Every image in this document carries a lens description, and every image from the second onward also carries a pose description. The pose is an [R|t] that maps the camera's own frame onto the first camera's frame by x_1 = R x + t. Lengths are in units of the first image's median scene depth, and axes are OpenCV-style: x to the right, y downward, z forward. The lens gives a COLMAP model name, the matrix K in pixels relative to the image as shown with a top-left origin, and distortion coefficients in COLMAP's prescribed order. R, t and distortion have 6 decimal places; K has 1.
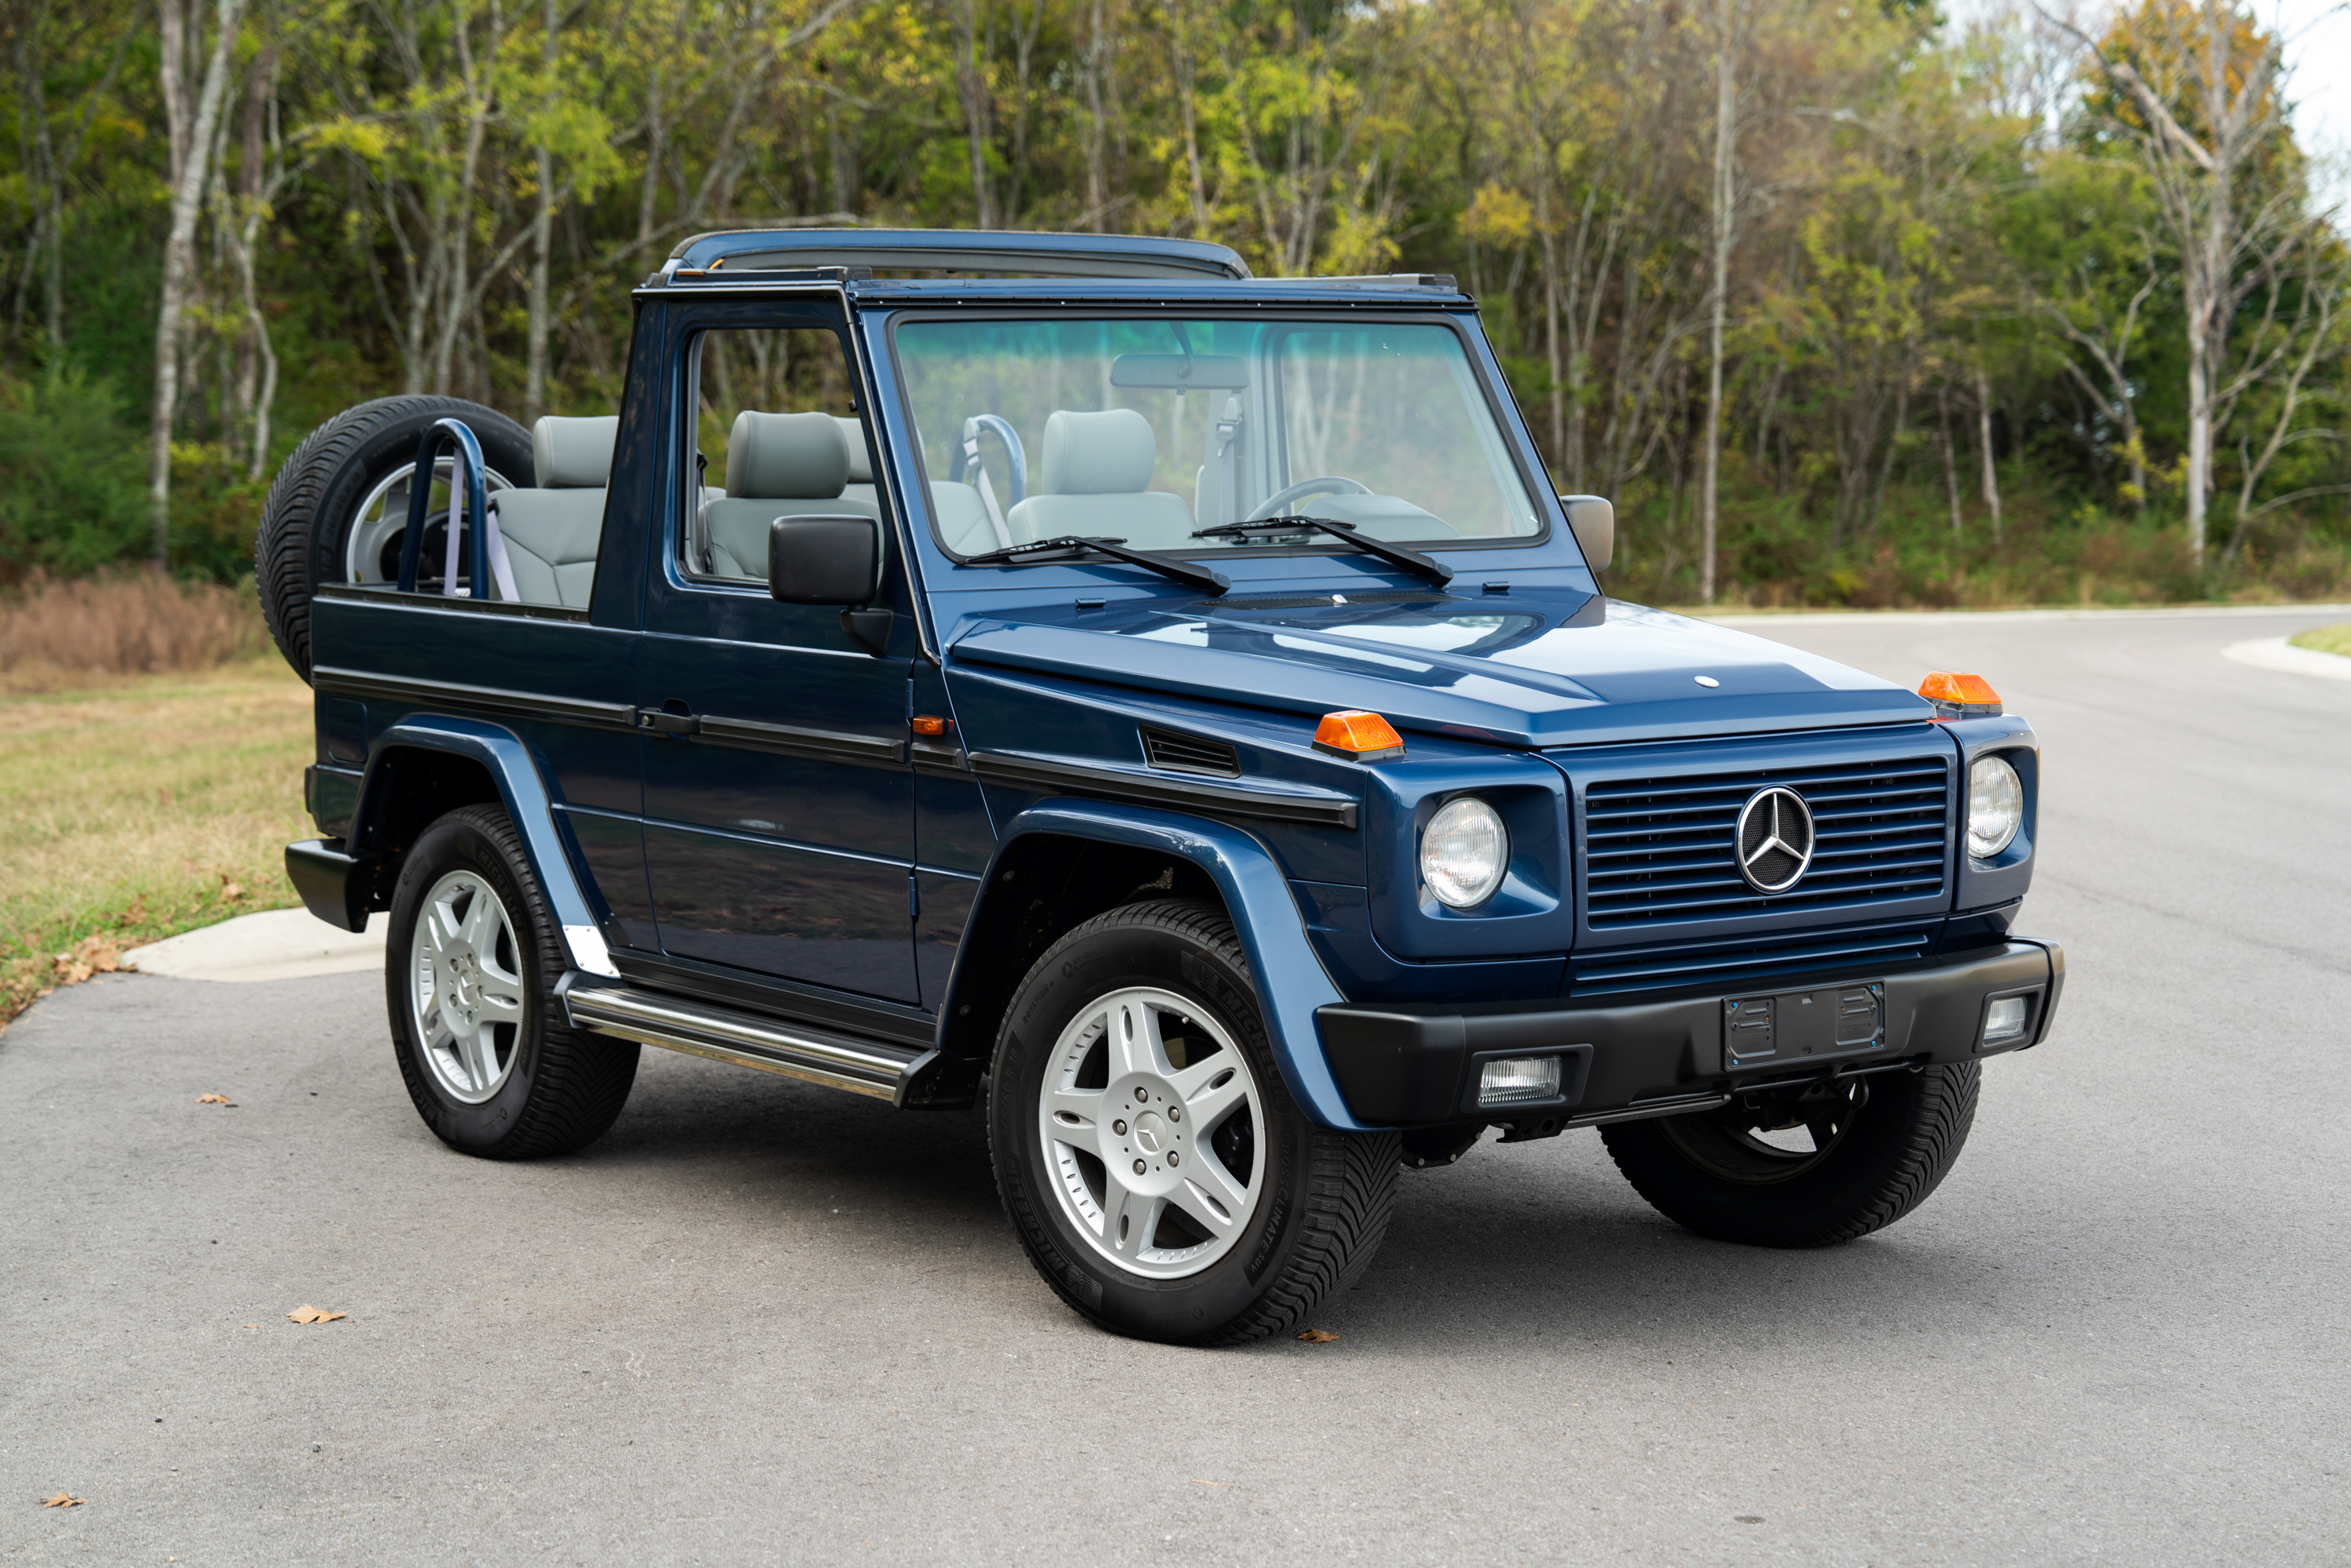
lens RADIAL K [[4414.5, 0, 1177.5], [0, 4414.5, 803.1], [0, 0, 1]] dist [0.332395, 0.000000]
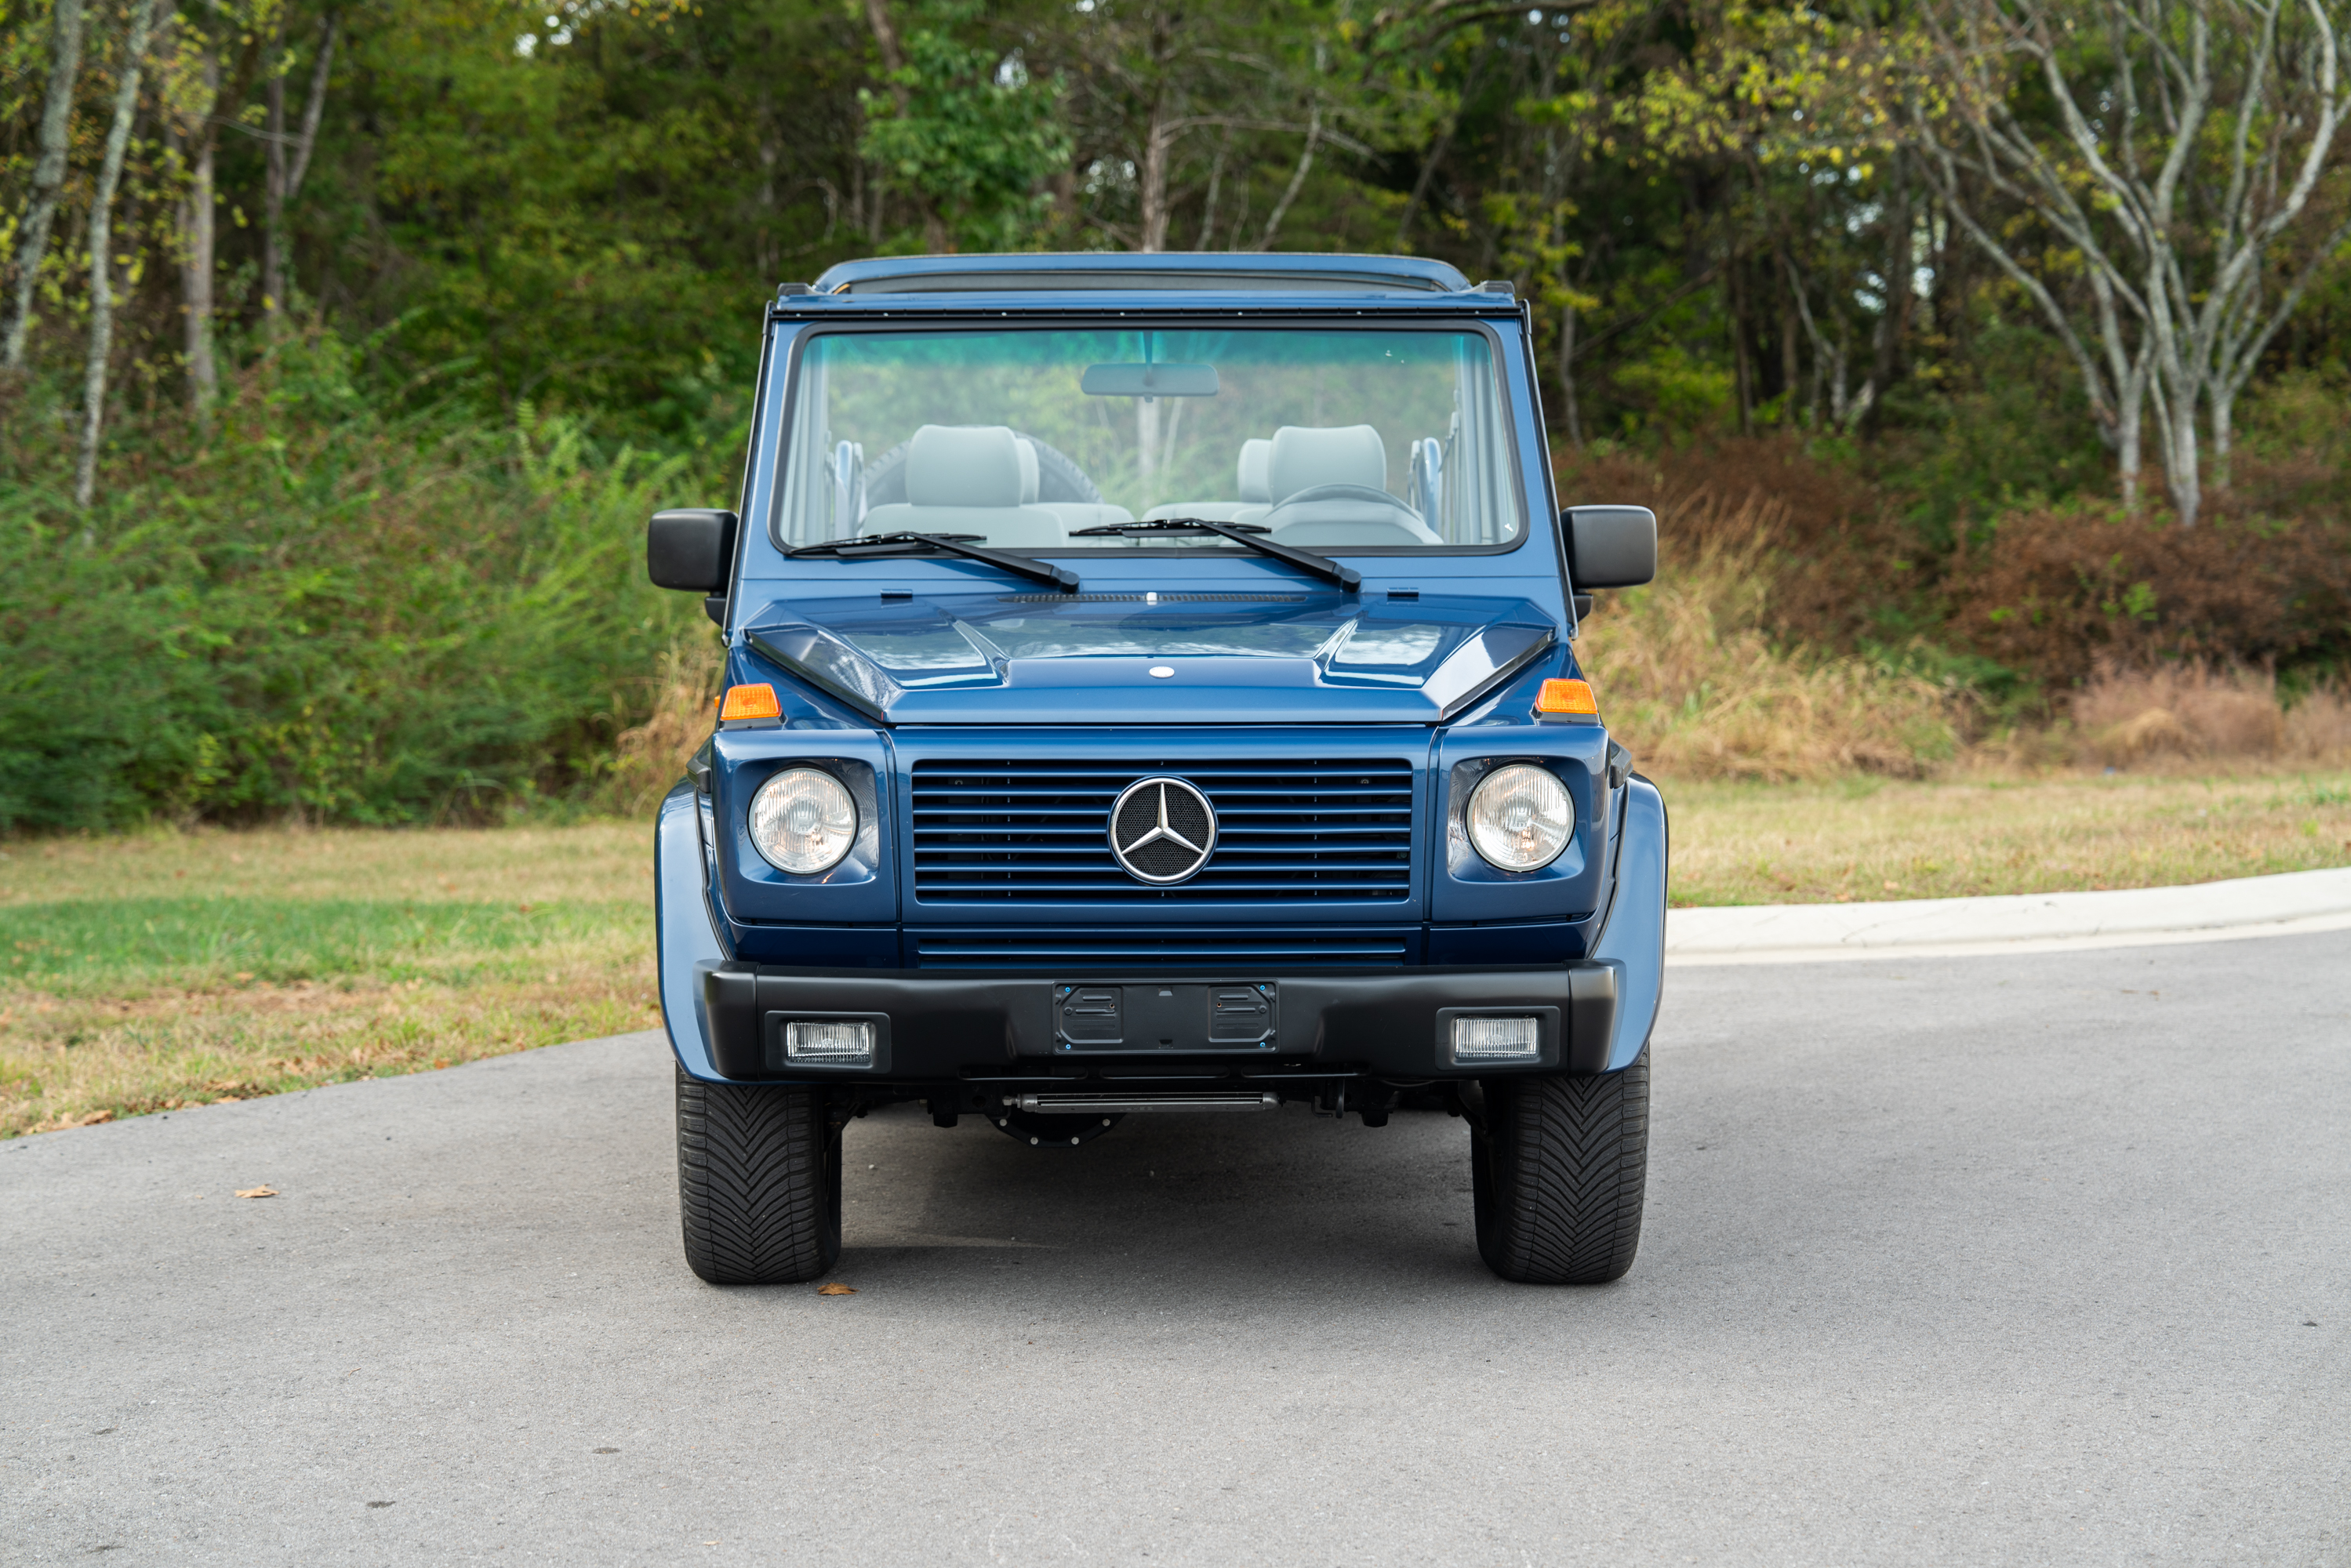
lens RADIAL K [[4414.5, 0, 1164.8], [0, 4414.5, 786.1], [0, 0, 1]] dist [0.332395, 0.000000]
pose [[0.812209, 0.038824, -0.582073, 0.077904], [-0.054779, 0.998450, -0.009841, 0.000888], [0.580789, 0.039879, 0.813077, 0.021794]]
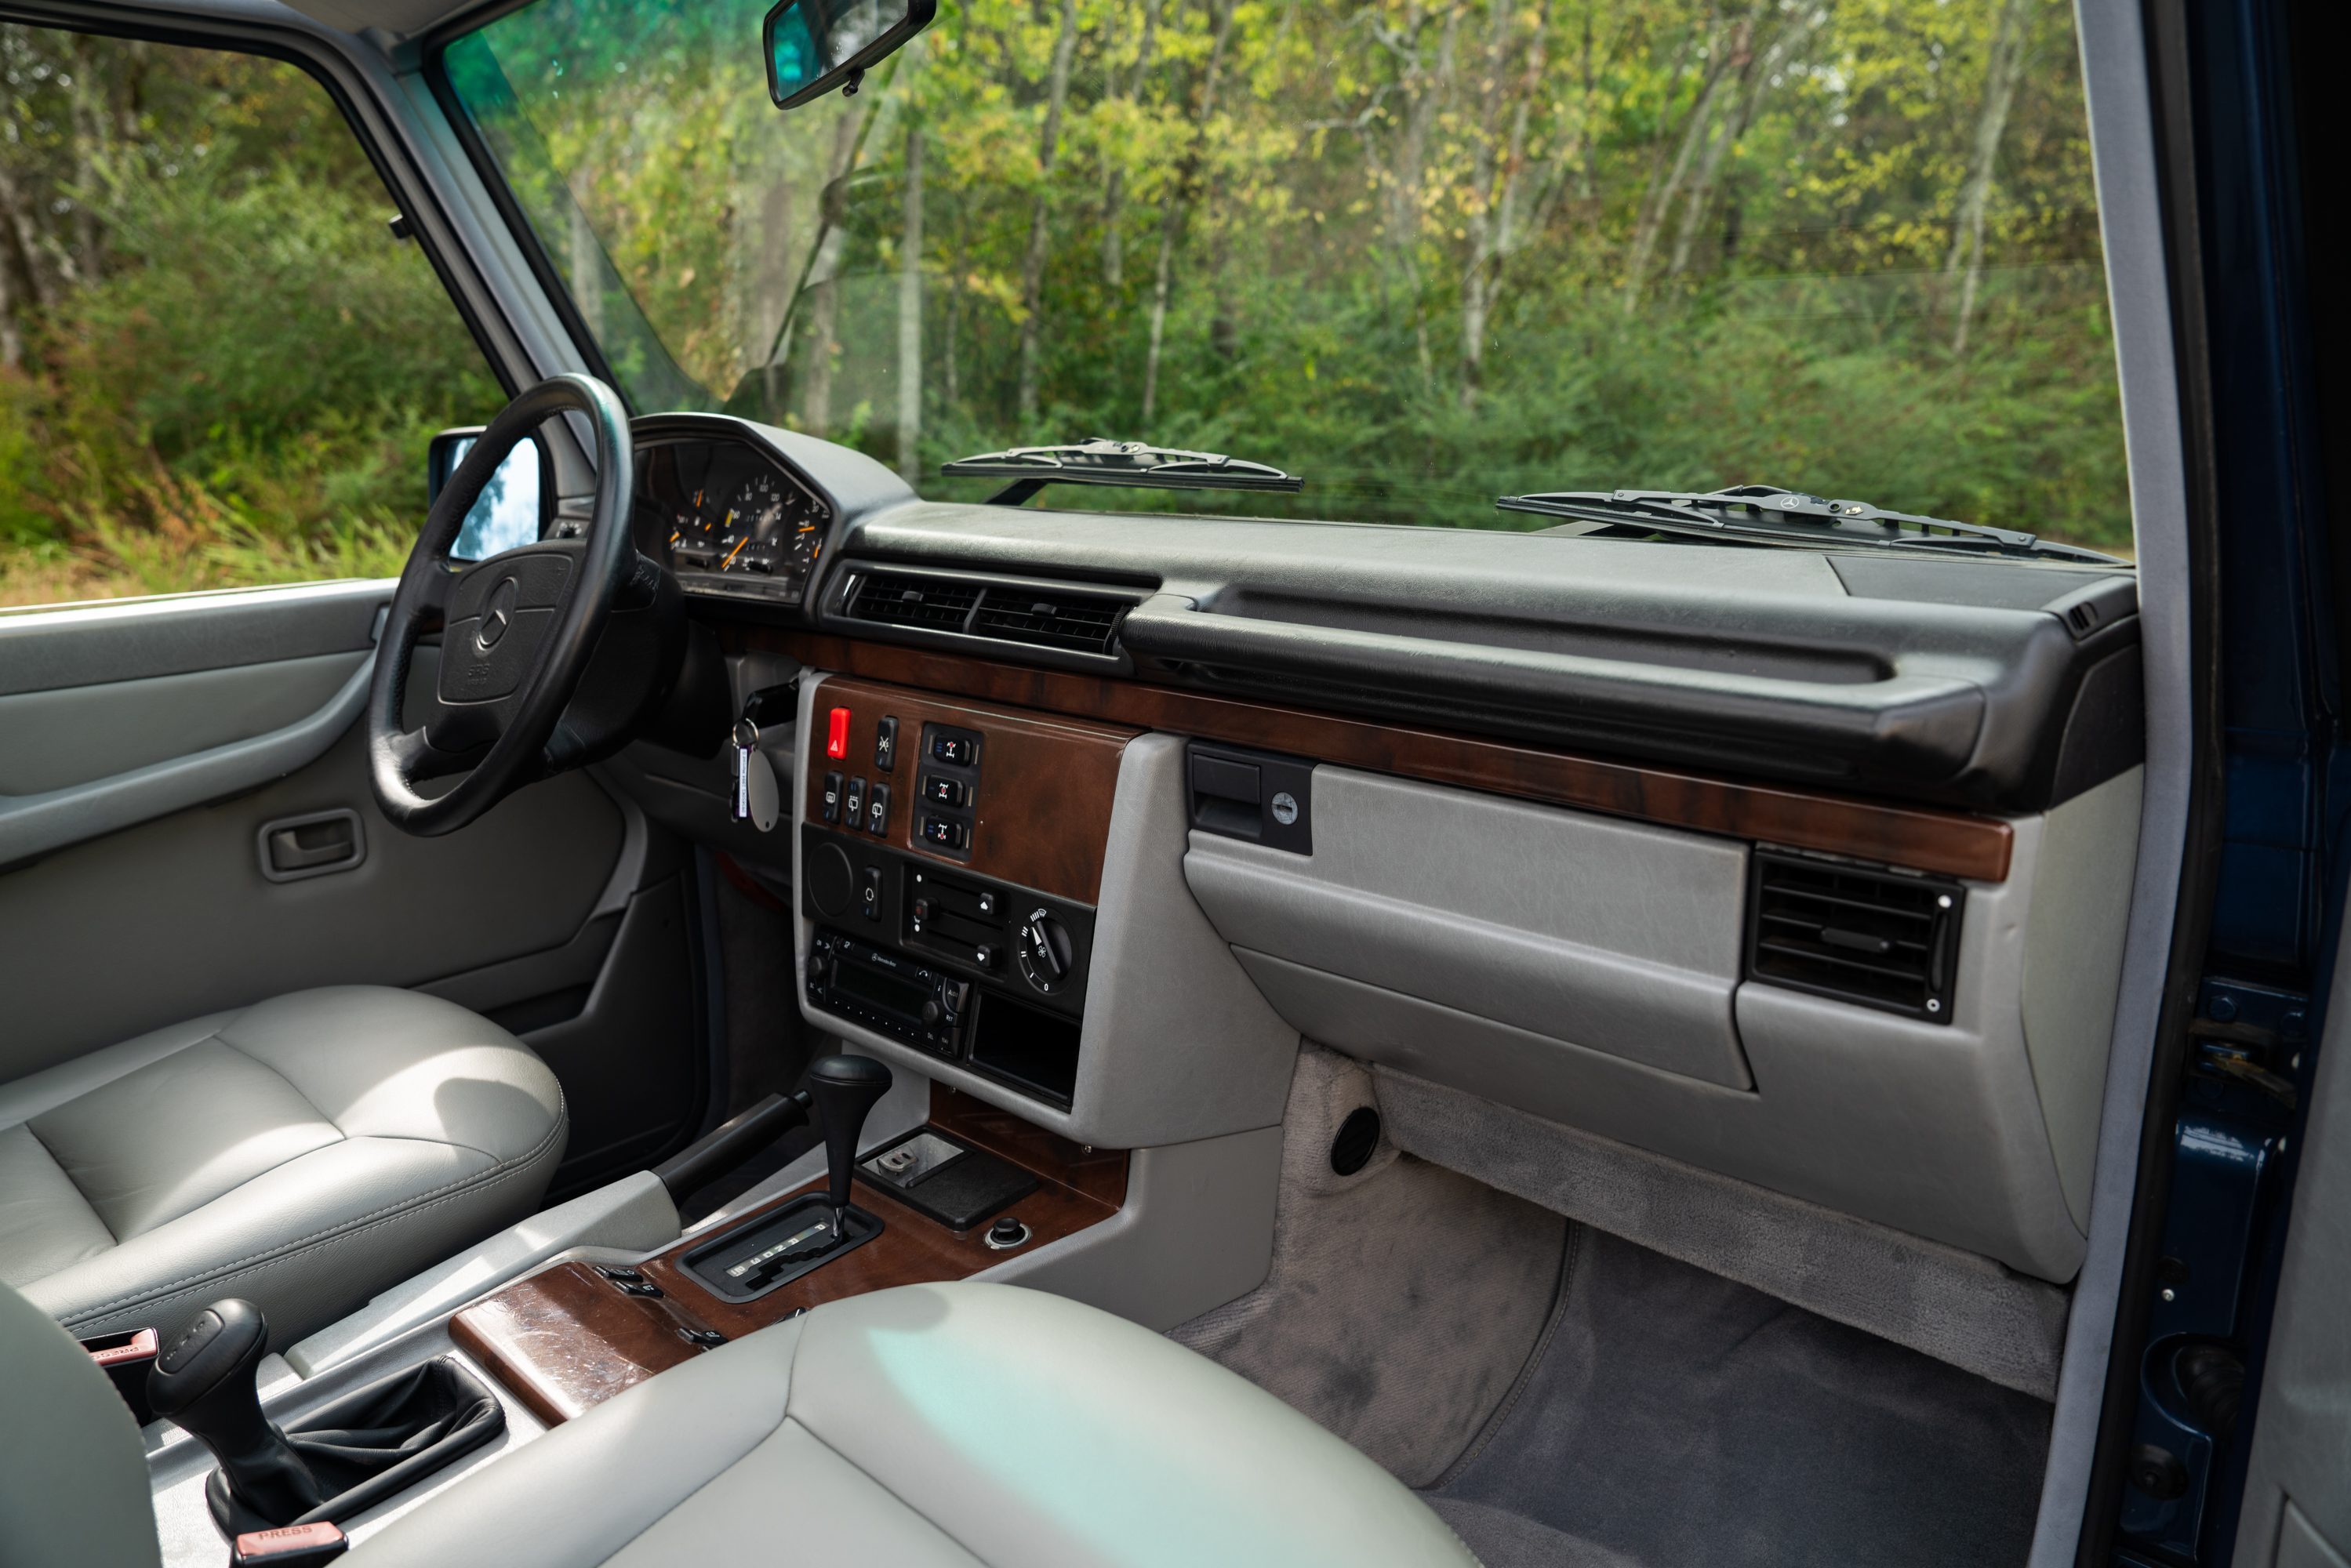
lens RADIAL K [[1601.0, 0, 1152.2], [0, 1601.0, 758.4], [0, 0, 1]] dist [-0.088942, 0.067219]
pose [[0.090378, 0.231569, -0.968611, 0.008131], [-0.051337, 0.972382, 0.227680, -0.010189], [0.994583, 0.029148, 0.099770, 0.141499]]
